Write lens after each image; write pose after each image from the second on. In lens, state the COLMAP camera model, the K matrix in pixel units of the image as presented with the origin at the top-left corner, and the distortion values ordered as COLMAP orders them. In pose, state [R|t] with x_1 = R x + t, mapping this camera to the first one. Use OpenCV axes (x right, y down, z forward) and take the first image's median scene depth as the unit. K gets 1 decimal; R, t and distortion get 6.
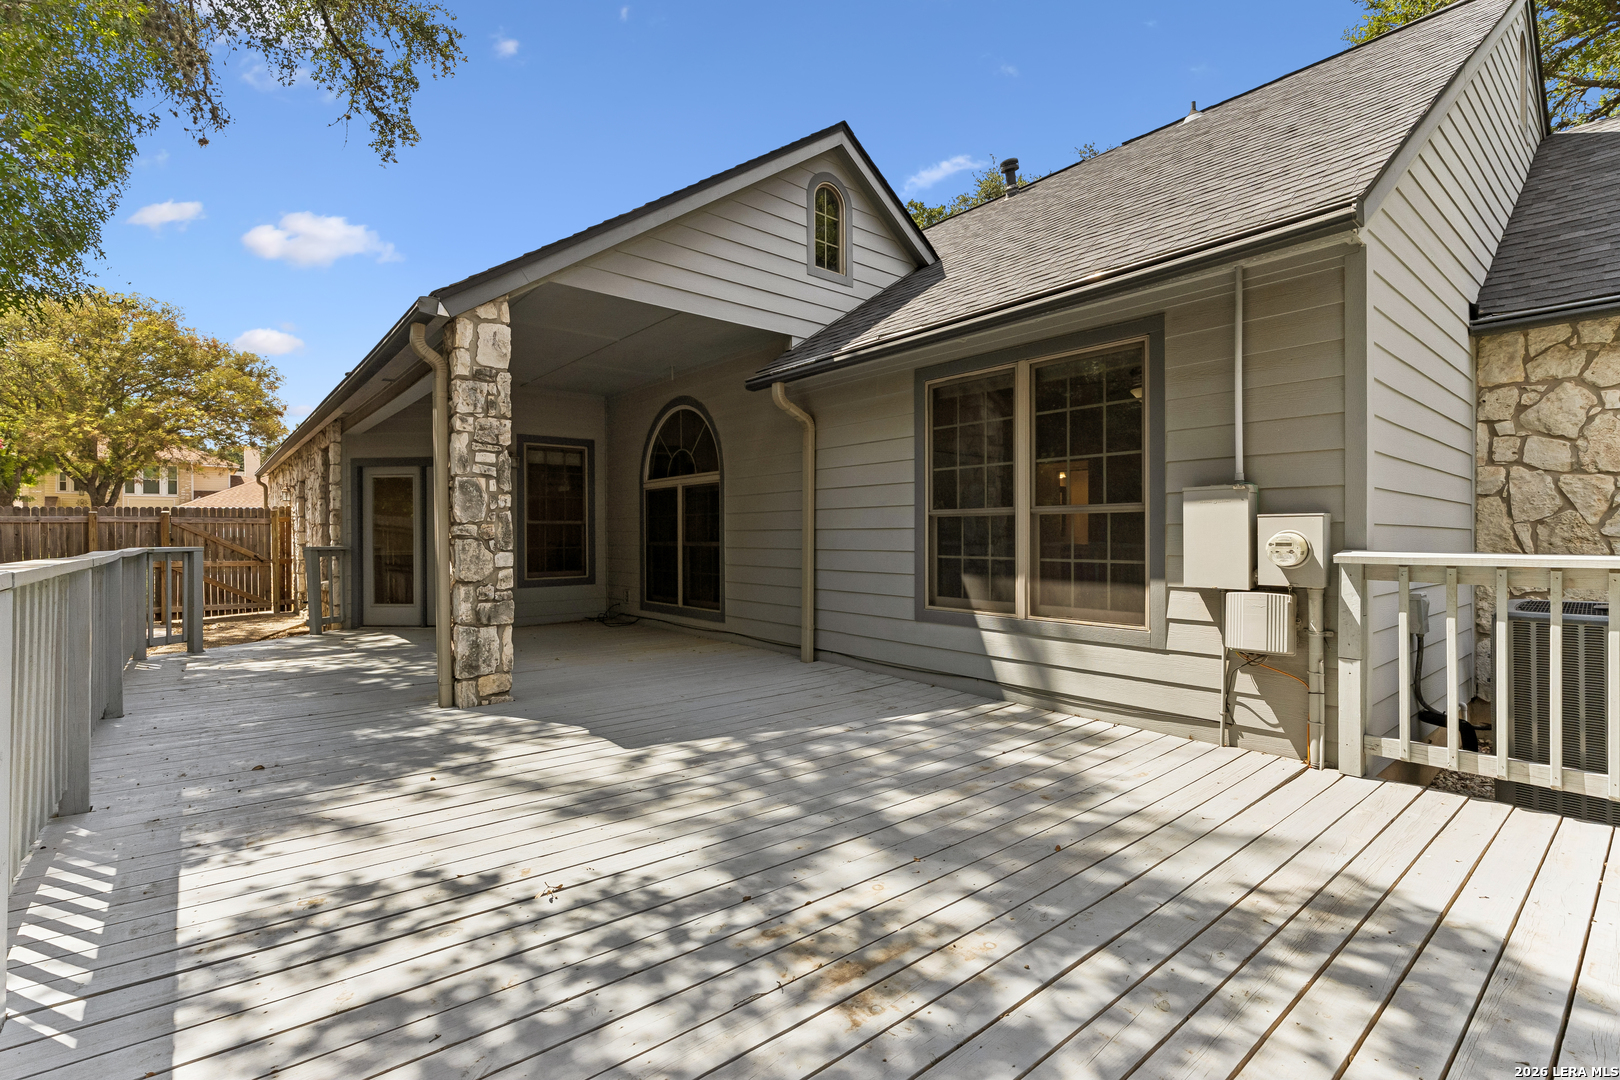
lens RADIAL K [[740.4, 0, 800.8], [0, 740.4, 539.5], [0, 0, 1]] dist [0.002271, -0.000611]
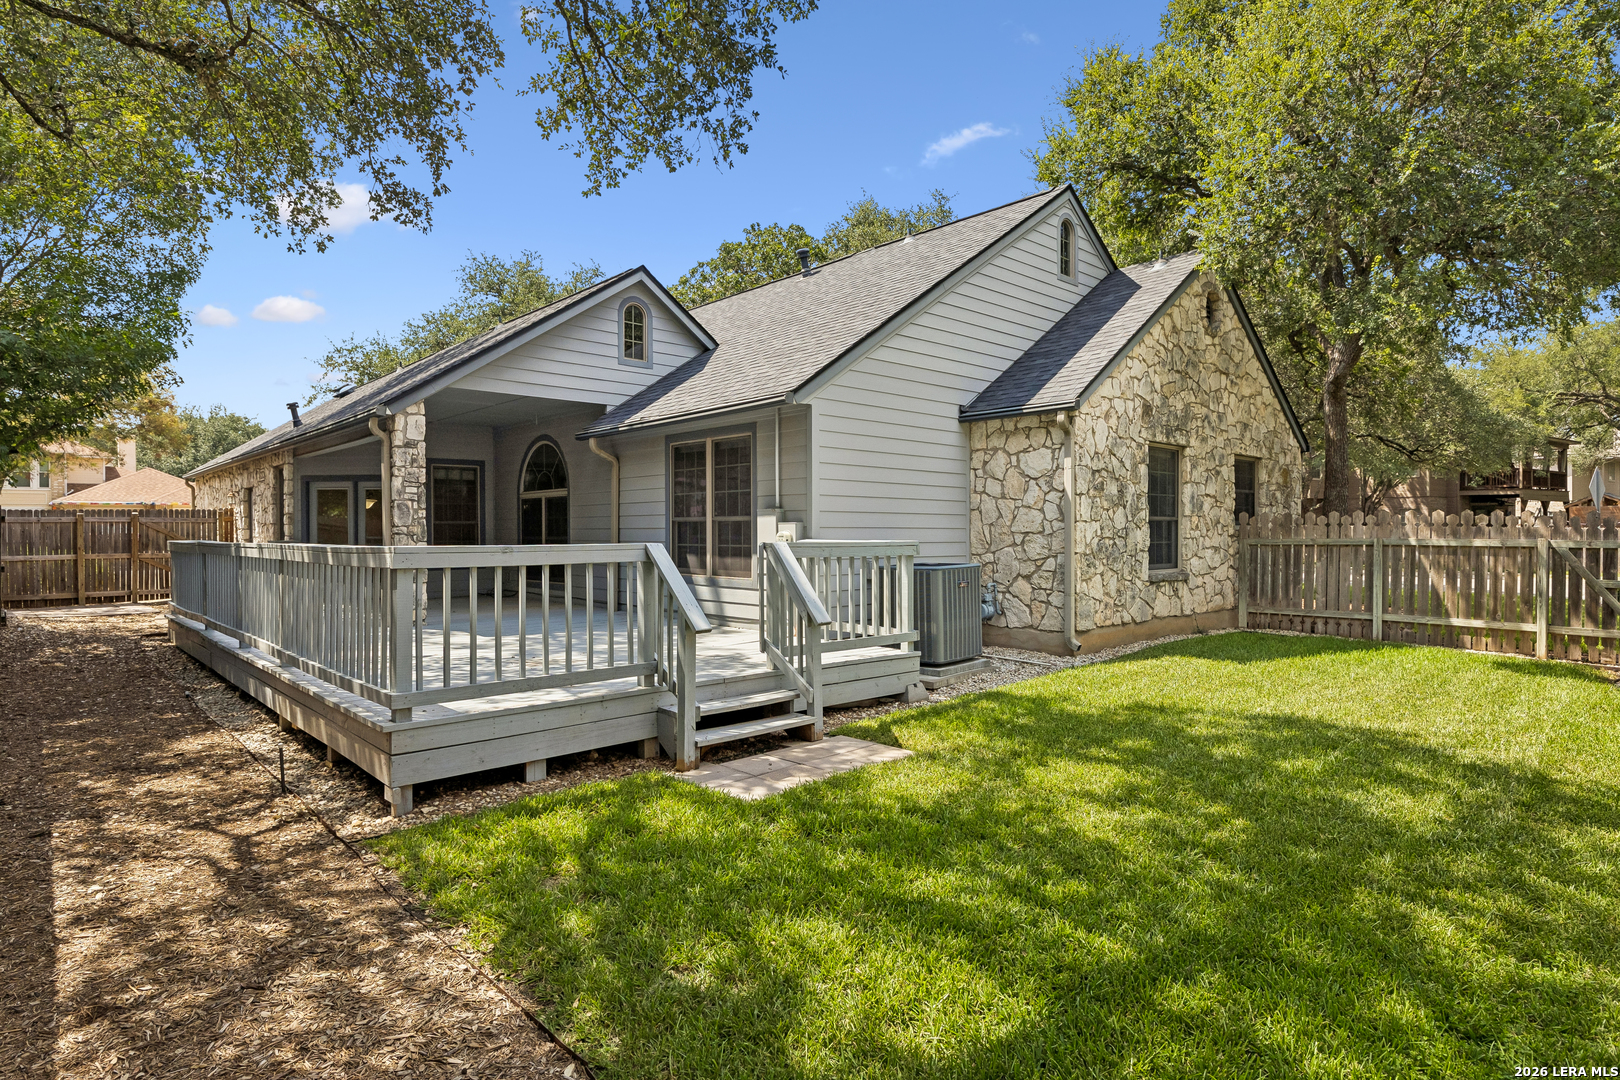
lens RADIAL K [[858.9, 0, 805.4], [0, 858.9, 529.9], [0, 0, 1]] dist [-0.003703, 0.002628]
pose [[0.998399, -0.001222, 0.056553, 0.398947], [0.001593, 0.999978, -0.006515, 0.003181], [-0.056544, 0.006594, 0.998378, -1.096468]]
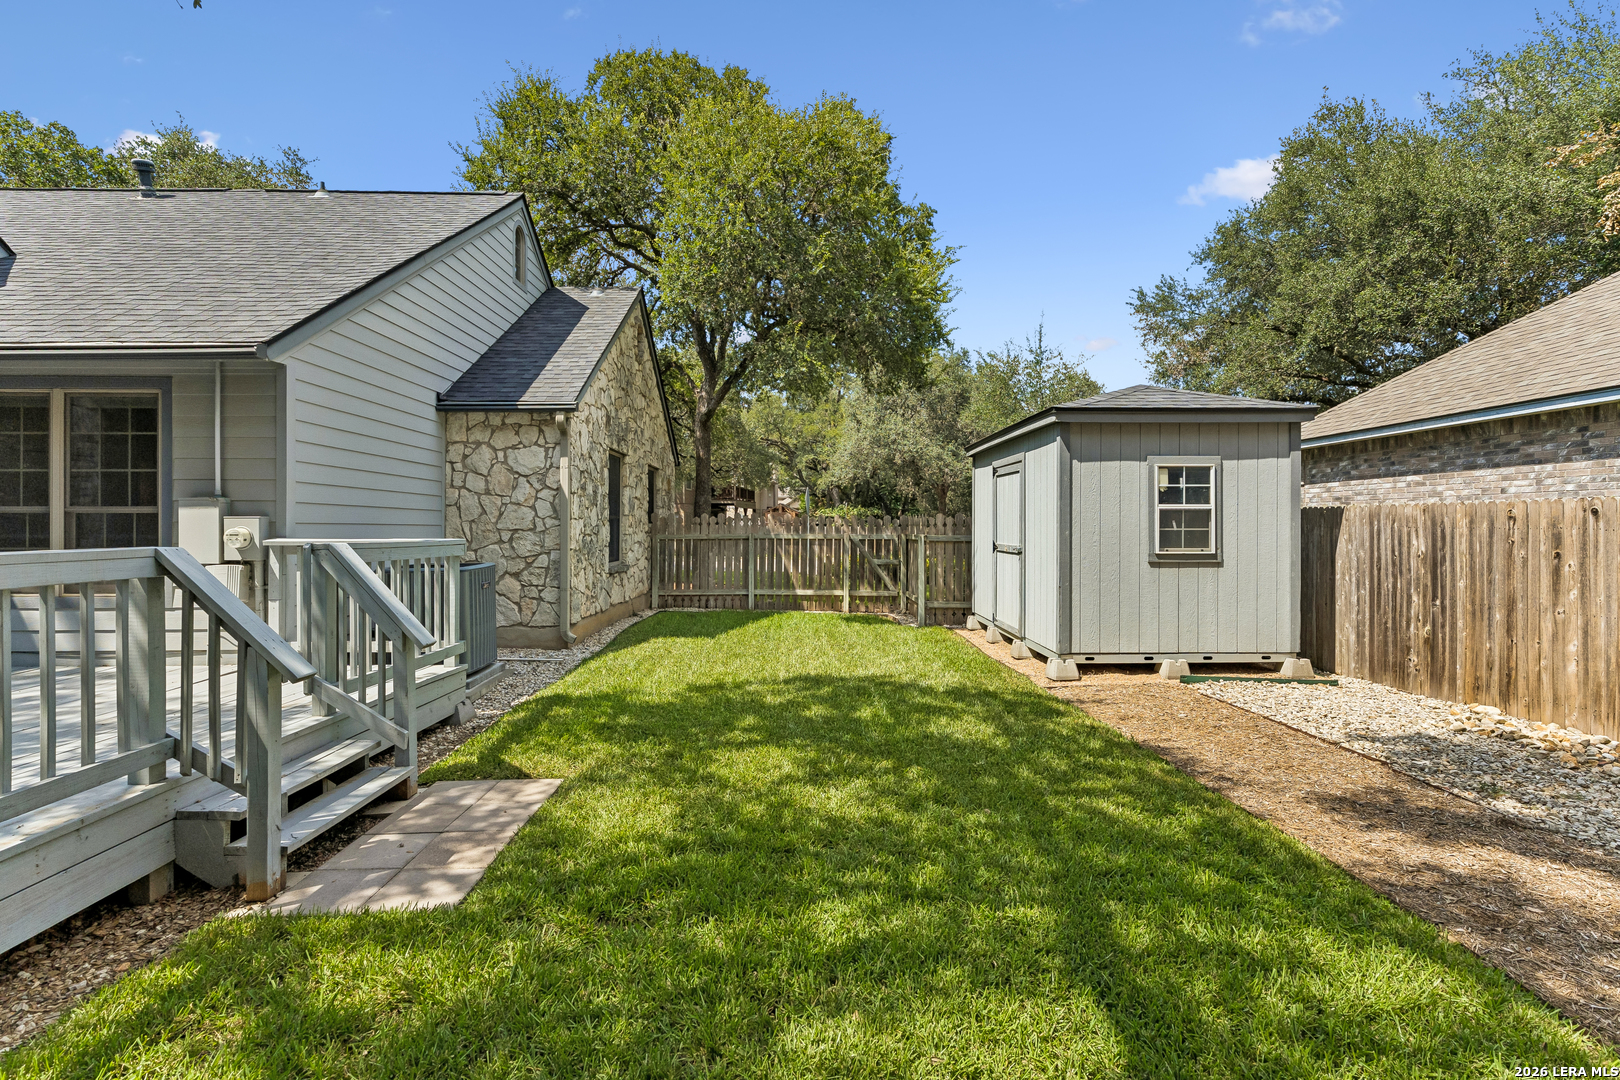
lens RADIAL K [[740.4, 0, 812.5], [0, 740.4, 525.6], [0, 0, 1]] dist [0.002271, -0.000611]
pose [[0.618749, 0.002495, 0.785585, 0.101070], [0.003510, 0.999976, -0.005941, 0.000041], [-0.785581, 0.006433, 0.618725, -0.723531]]
